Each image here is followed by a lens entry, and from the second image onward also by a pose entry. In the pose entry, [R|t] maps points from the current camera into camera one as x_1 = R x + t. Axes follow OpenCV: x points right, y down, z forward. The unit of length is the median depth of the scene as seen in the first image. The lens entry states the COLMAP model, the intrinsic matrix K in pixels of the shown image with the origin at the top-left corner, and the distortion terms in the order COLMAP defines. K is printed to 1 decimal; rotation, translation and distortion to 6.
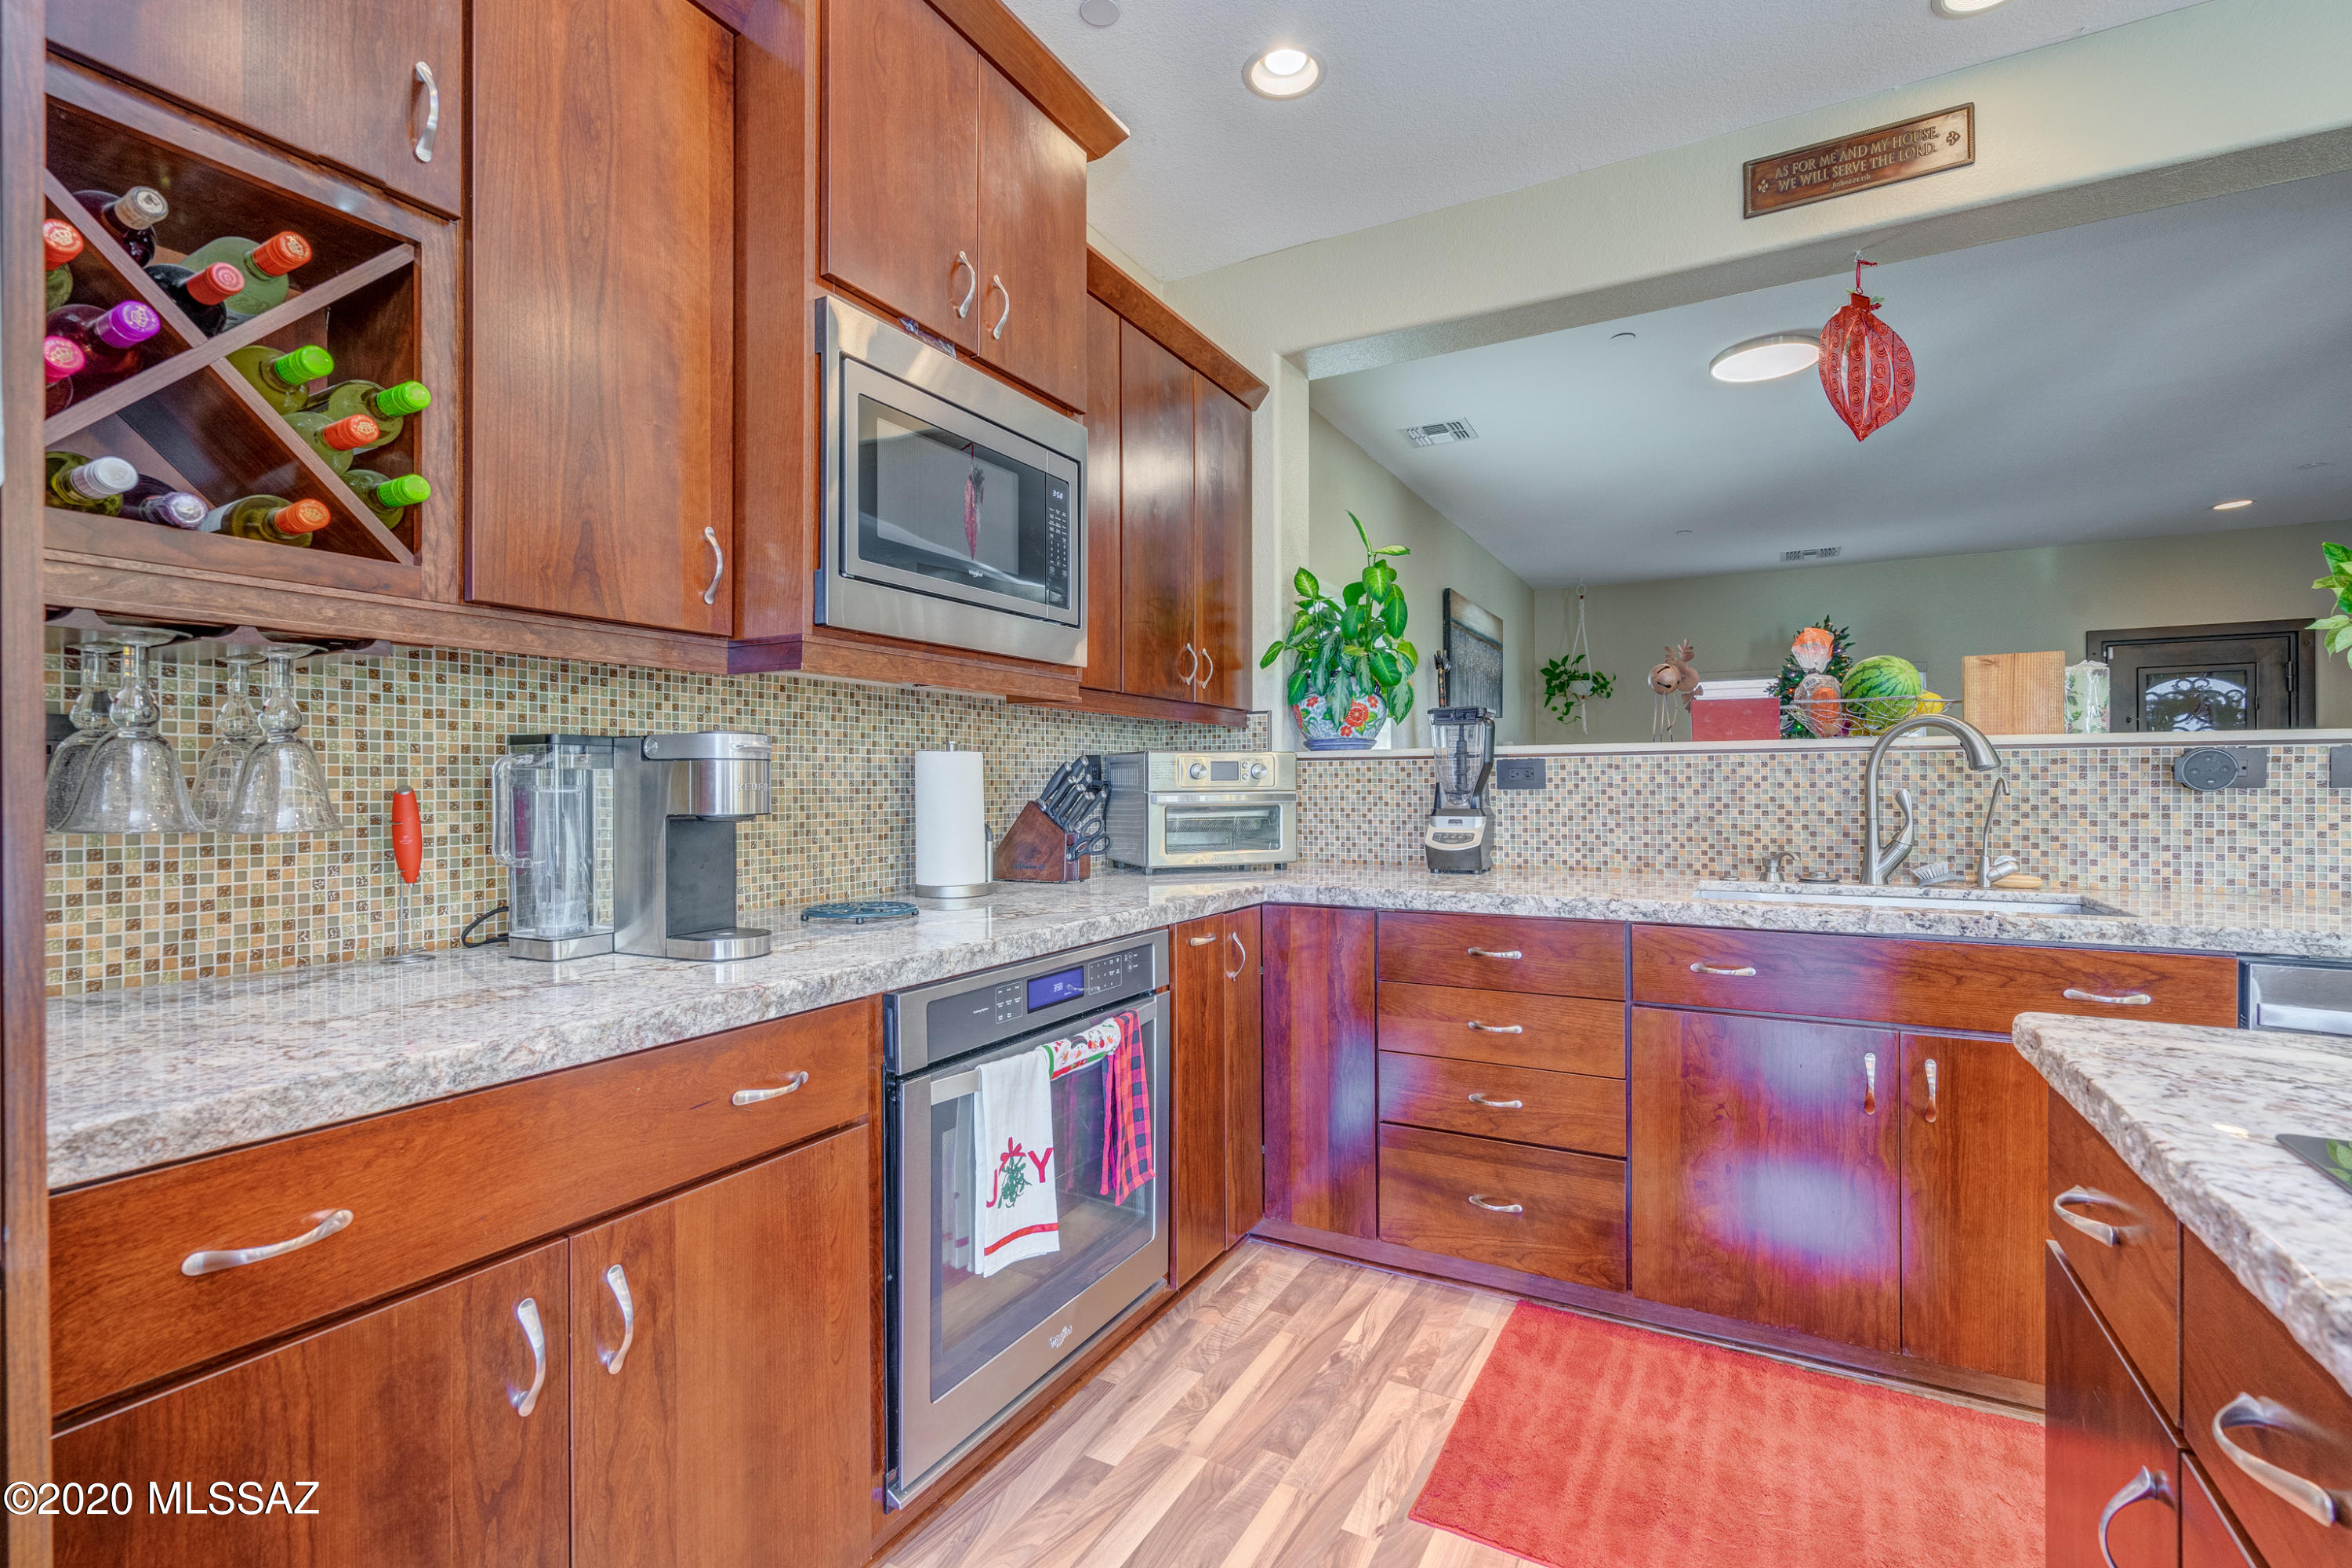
lens RADIAL K [[1082.8, 0, 1151.8], [0, 1082.8, 783.6], [0, 0, 1]] dist [0.004509, 0.000018]
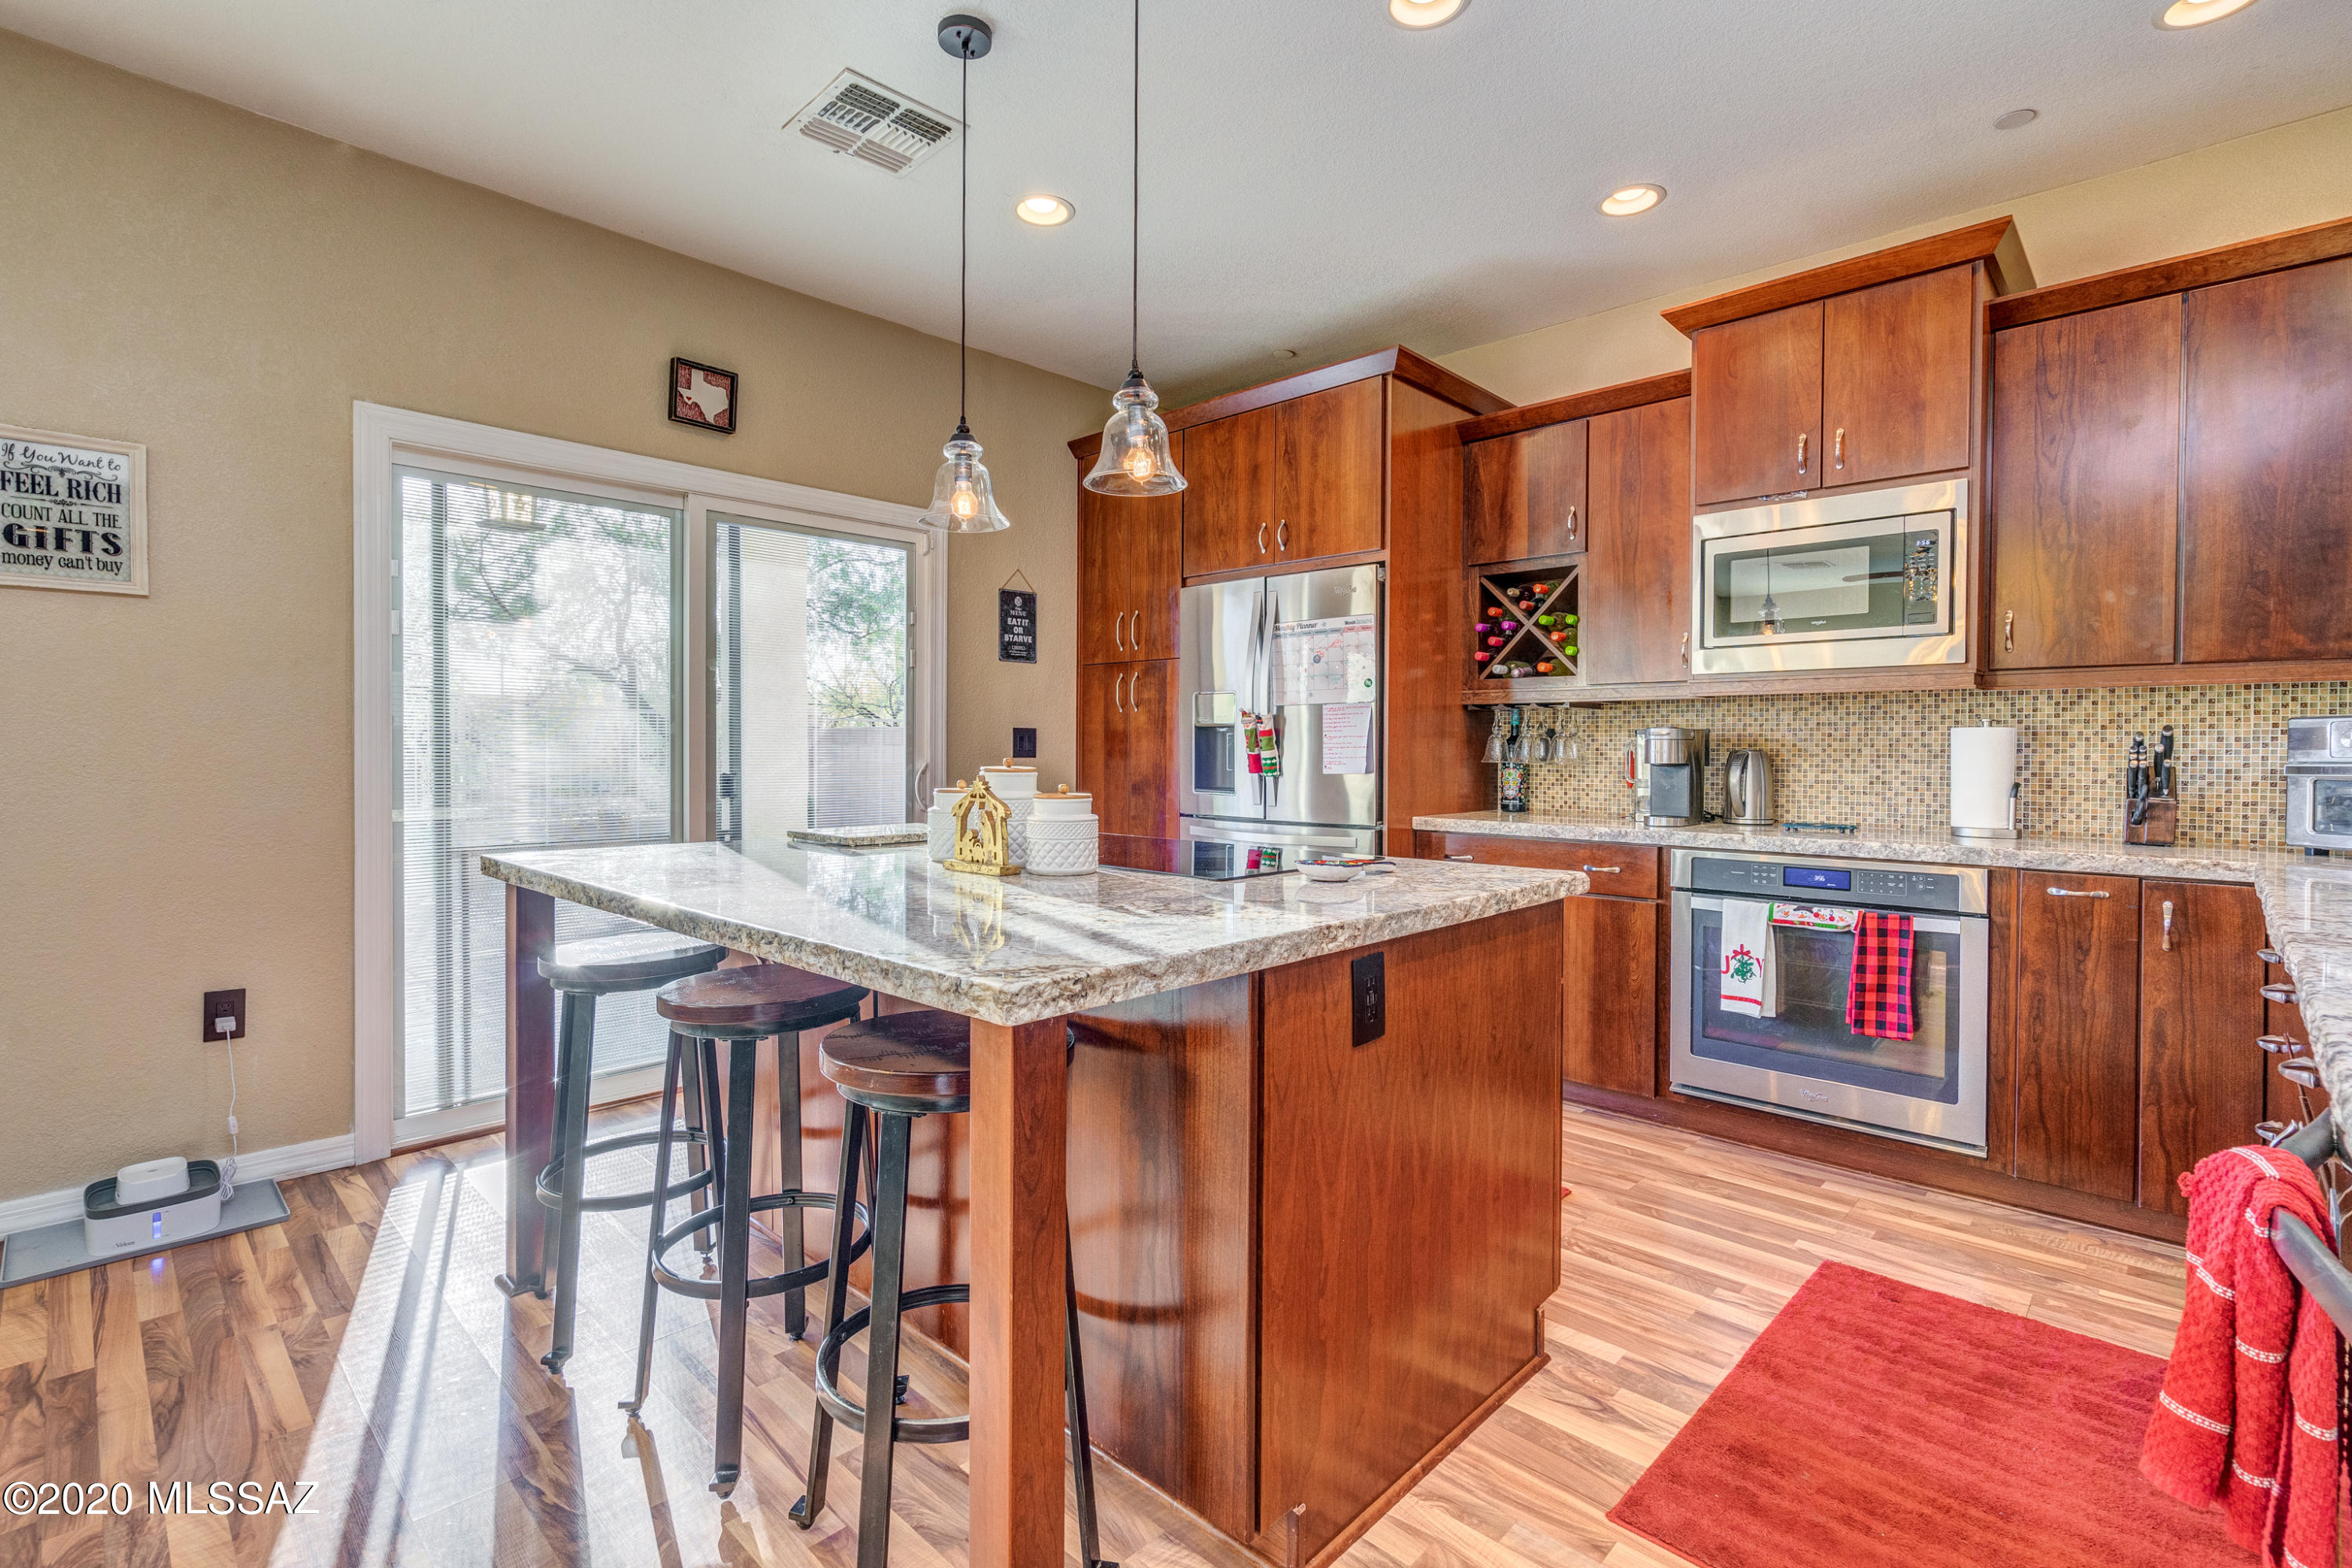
lens RADIAL K [[1056.2, 0, 1232.5], [0, 1056.2, 736.8], [0, 0, 1]] dist [-0.042611, 0.000201]
pose [[-0.233234, -0.010384, -0.972365, 1.221429], [-0.005419, 0.999941, -0.009379, -0.001523], [0.972405, 0.003082, -0.233277, 0.391338]]
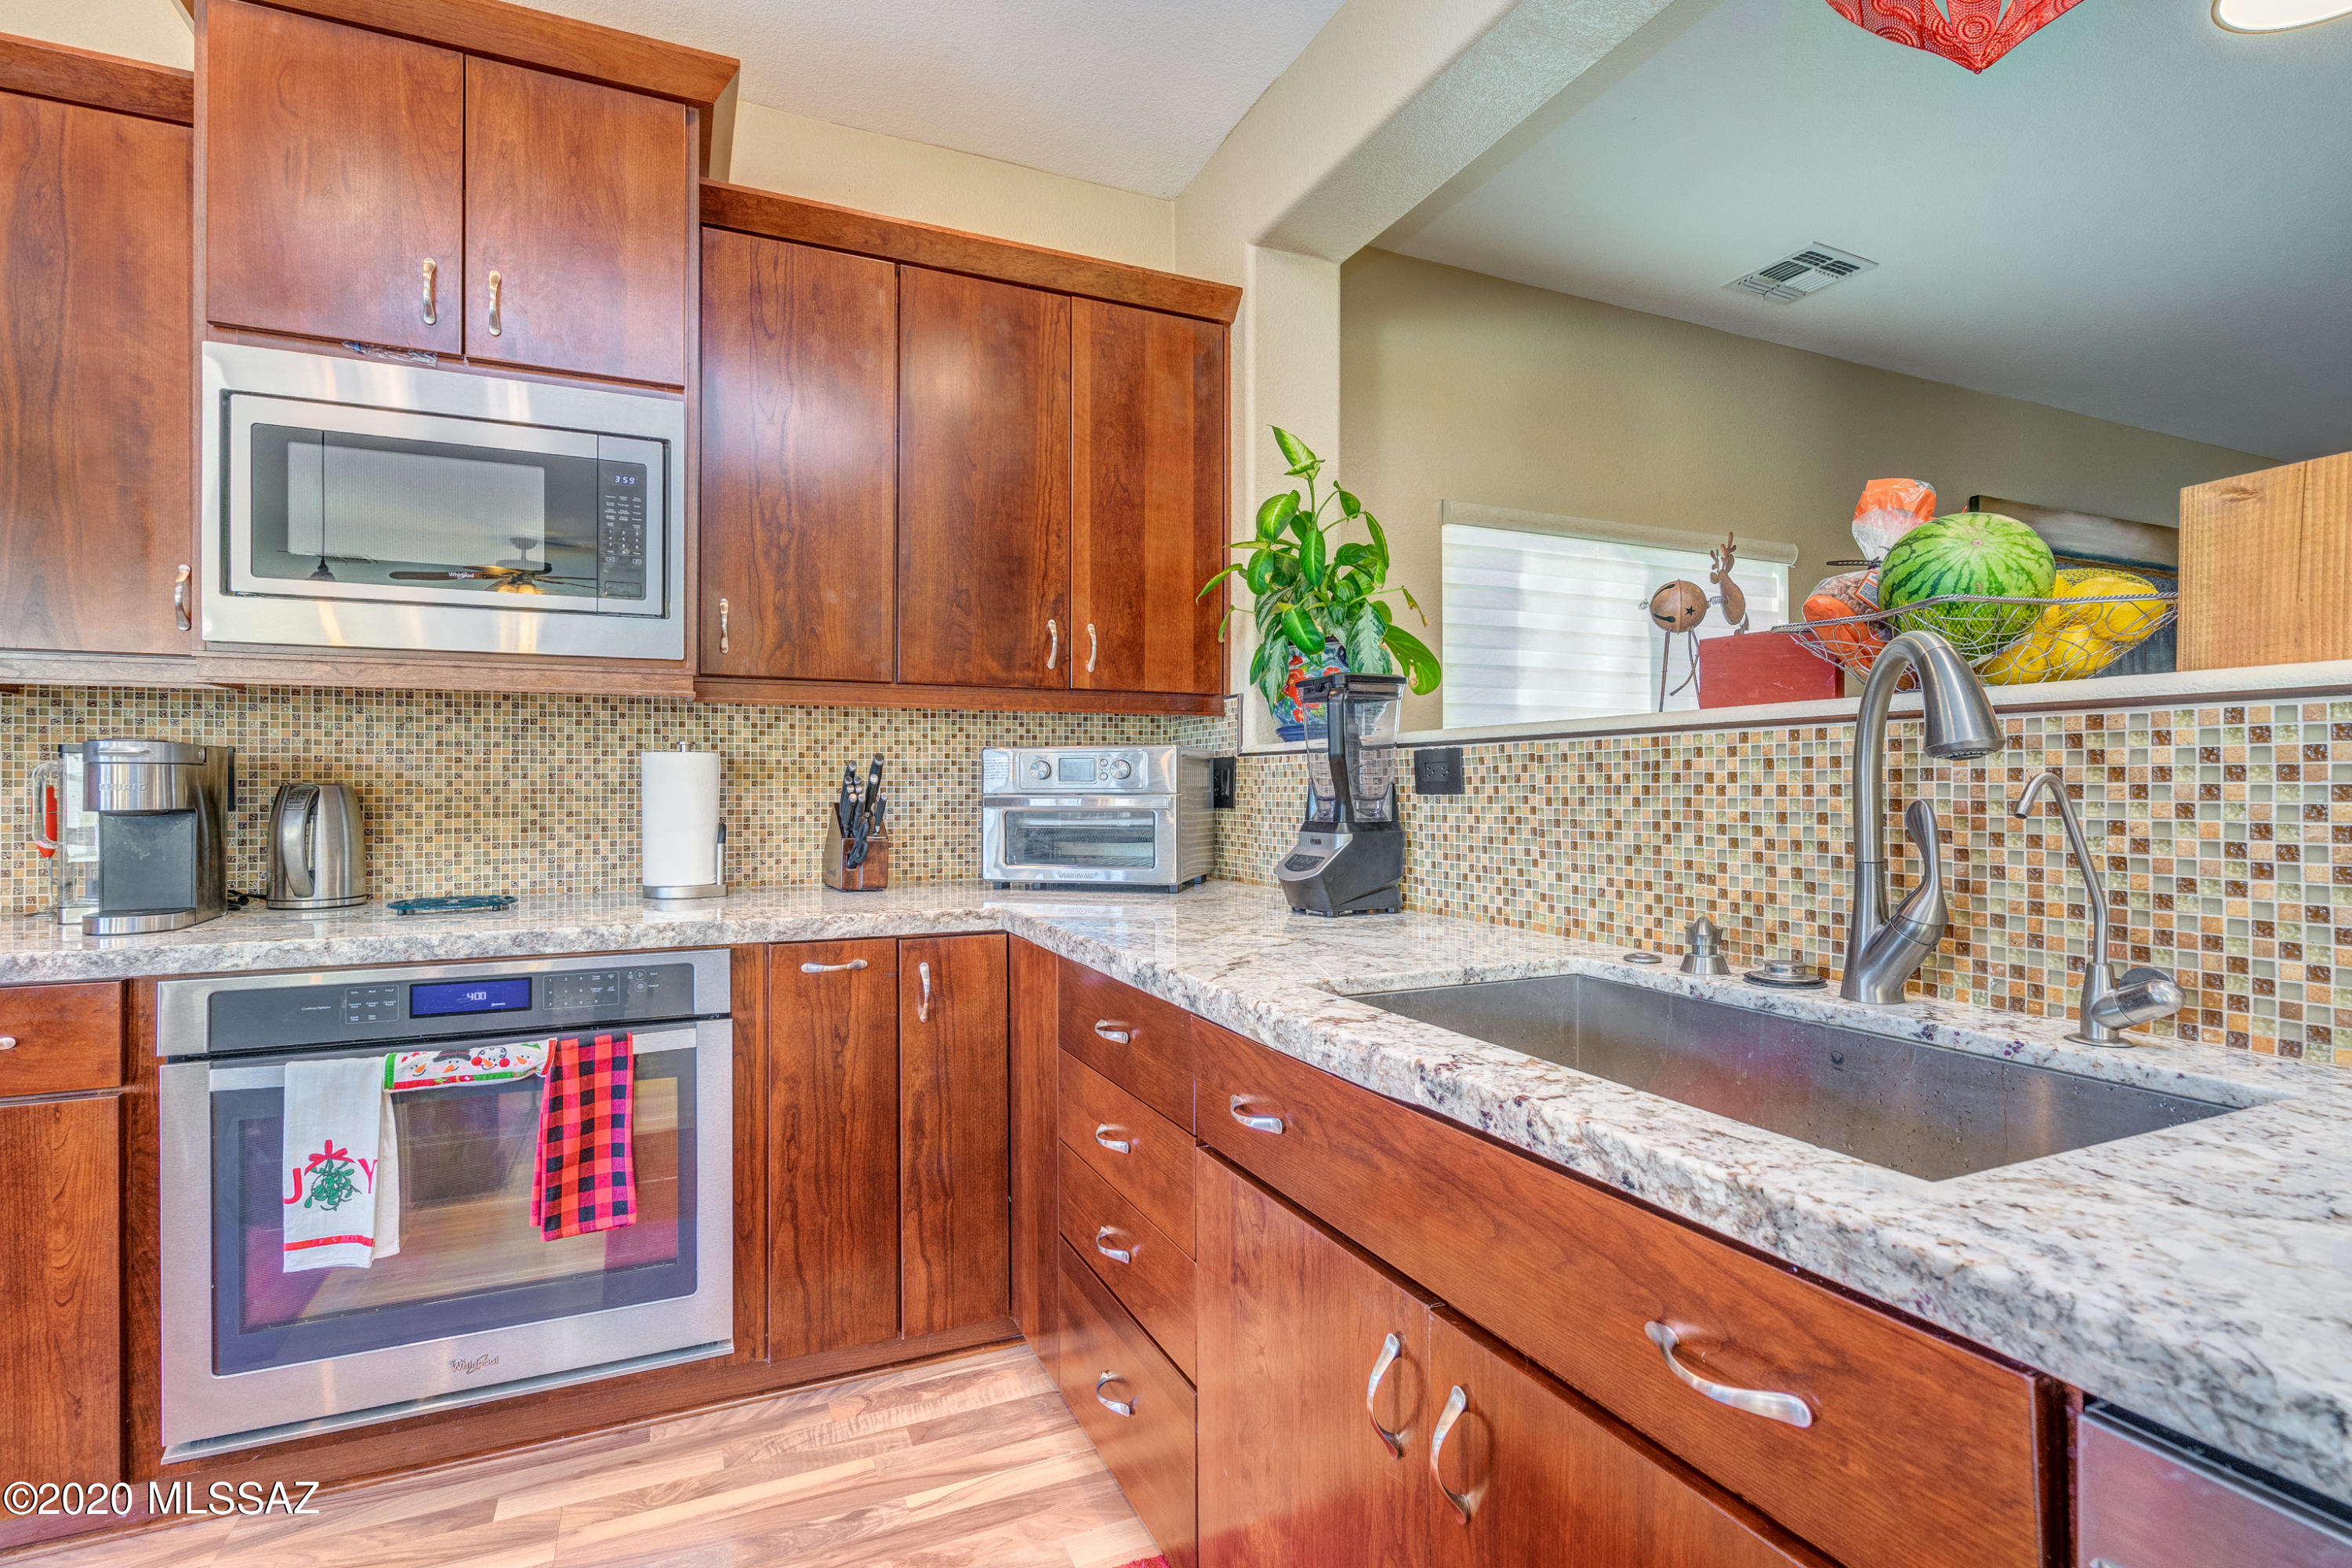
lens RADIAL K [[1082.8, 0, 1134.9], [0, 1082.8, 792.6], [0, 0, 1]] dist [0.004509, 0.000018]
pose [[0.795168, 0.006189, -0.606358, 0.724919], [-0.001206, 0.999962, 0.008624, -0.001548], [0.606388, -0.006126, 0.795145, 0.448632]]
